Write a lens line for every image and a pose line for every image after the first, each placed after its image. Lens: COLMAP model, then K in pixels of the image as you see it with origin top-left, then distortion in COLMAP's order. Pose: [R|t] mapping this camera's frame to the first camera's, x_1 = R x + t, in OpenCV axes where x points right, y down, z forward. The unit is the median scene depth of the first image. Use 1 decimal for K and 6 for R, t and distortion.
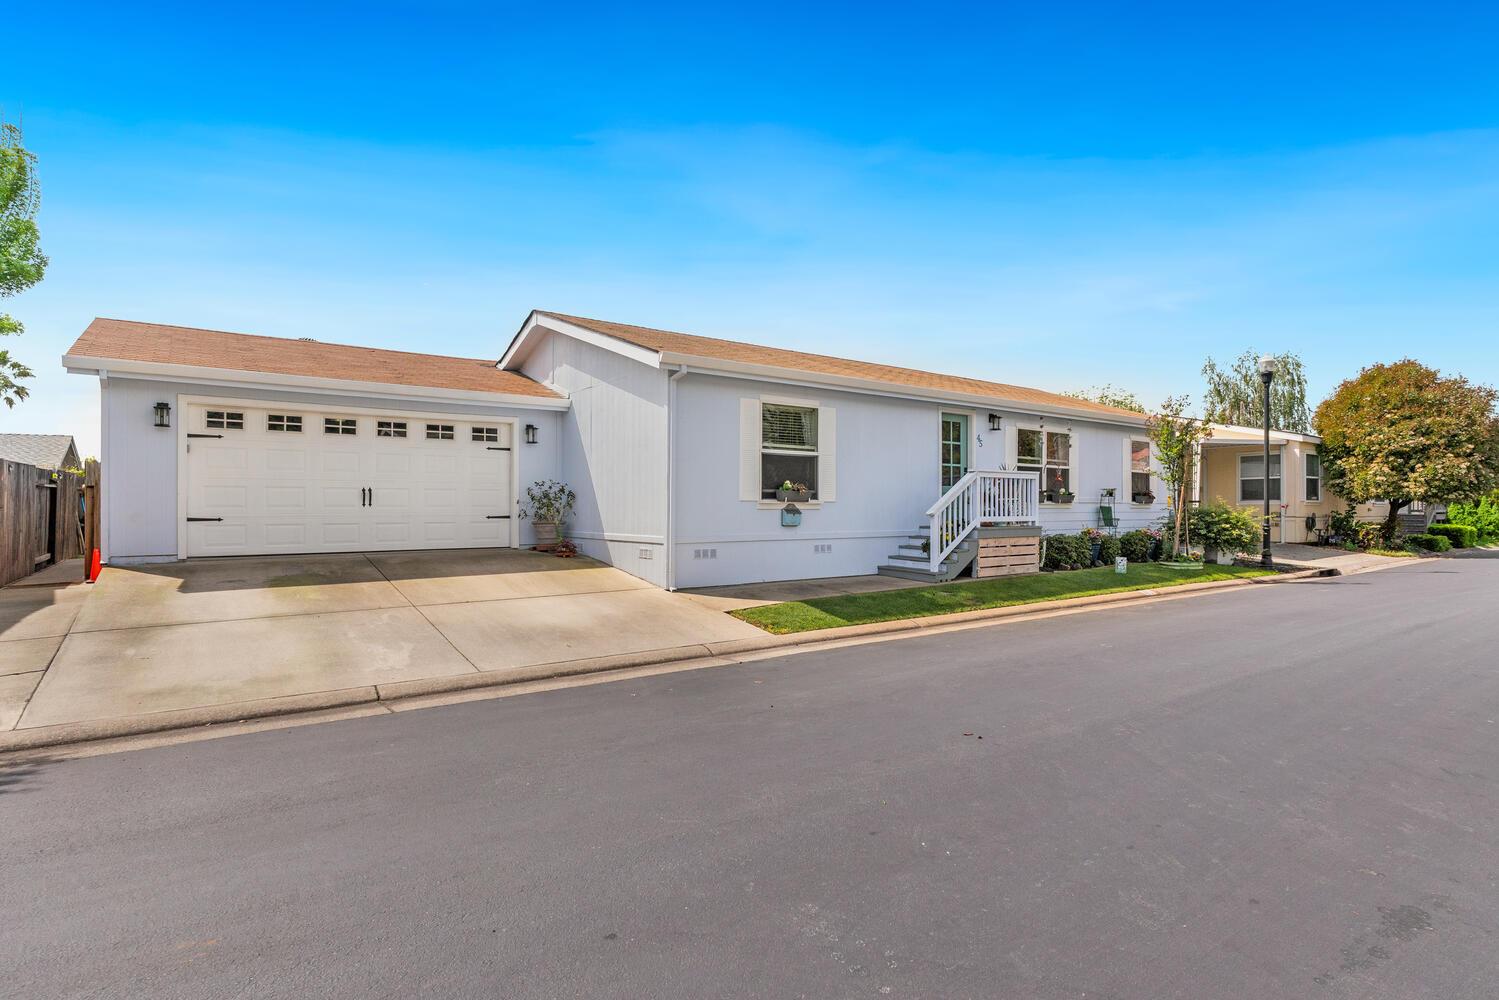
lens RADIAL K [[722.5, 0, 754.1], [0, 722.5, 498.2], [0, 0, 1]] dist [0.008438, -0.002031]
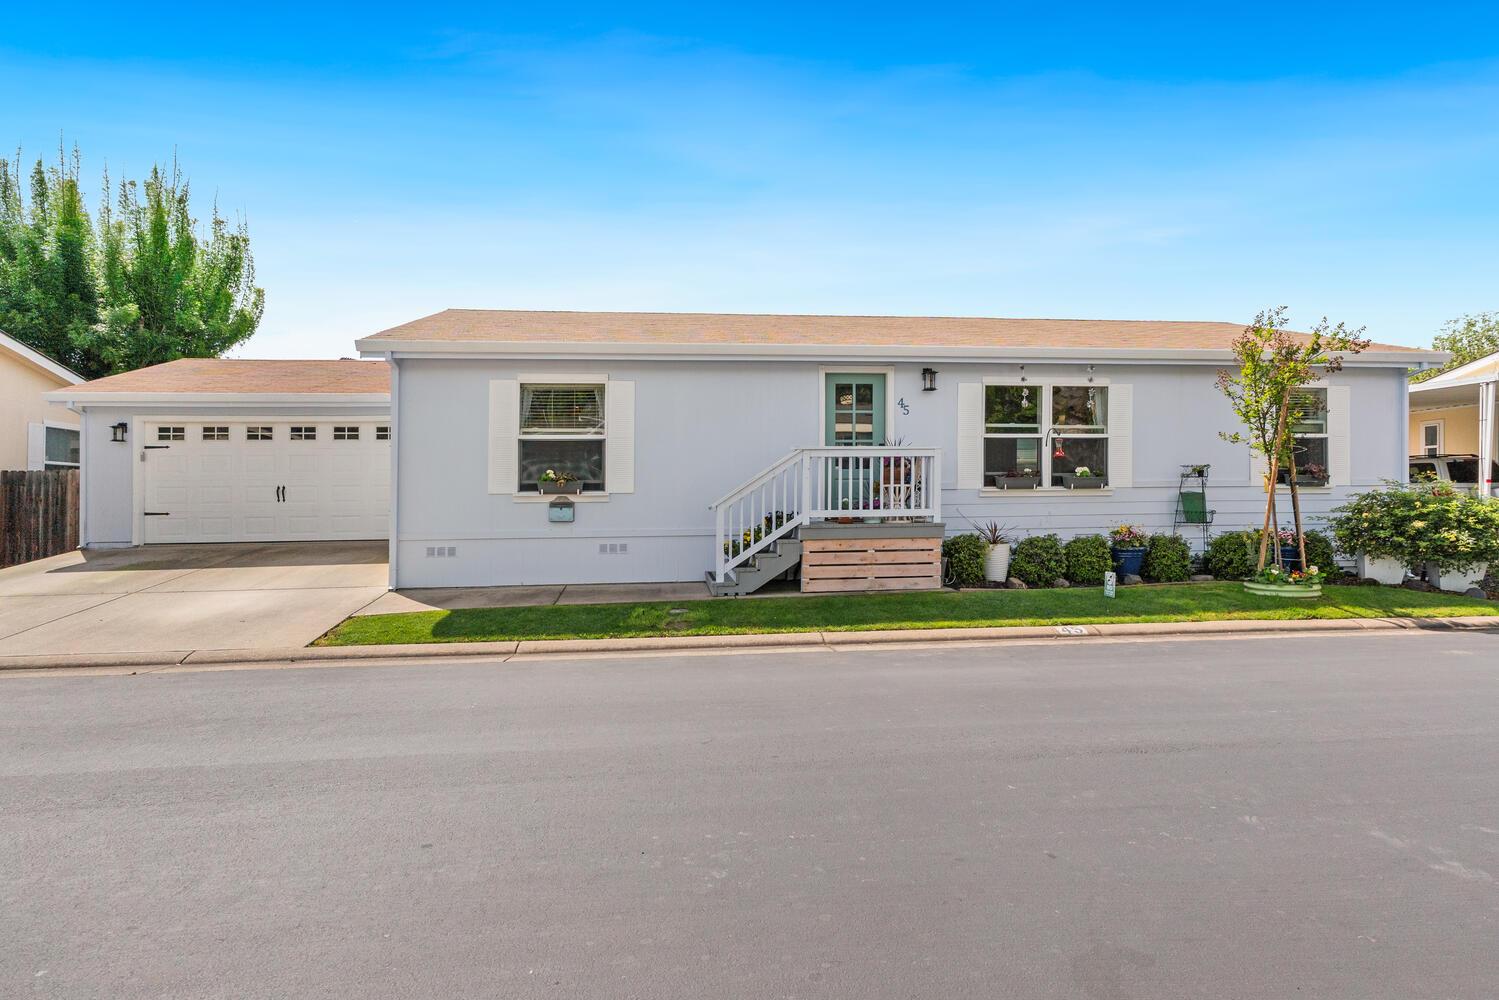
lens RADIAL K [[722.5, 0, 765.5], [0, 722.5, 496.0], [0, 0, 1]] dist [0.008438, -0.002031]
pose [[0.878350, -0.011759, -0.477873, 0.618920], [0.014916, 0.999885, 0.002813, 0.008633], [0.477785, -0.009599, 0.878424, 0.328434]]
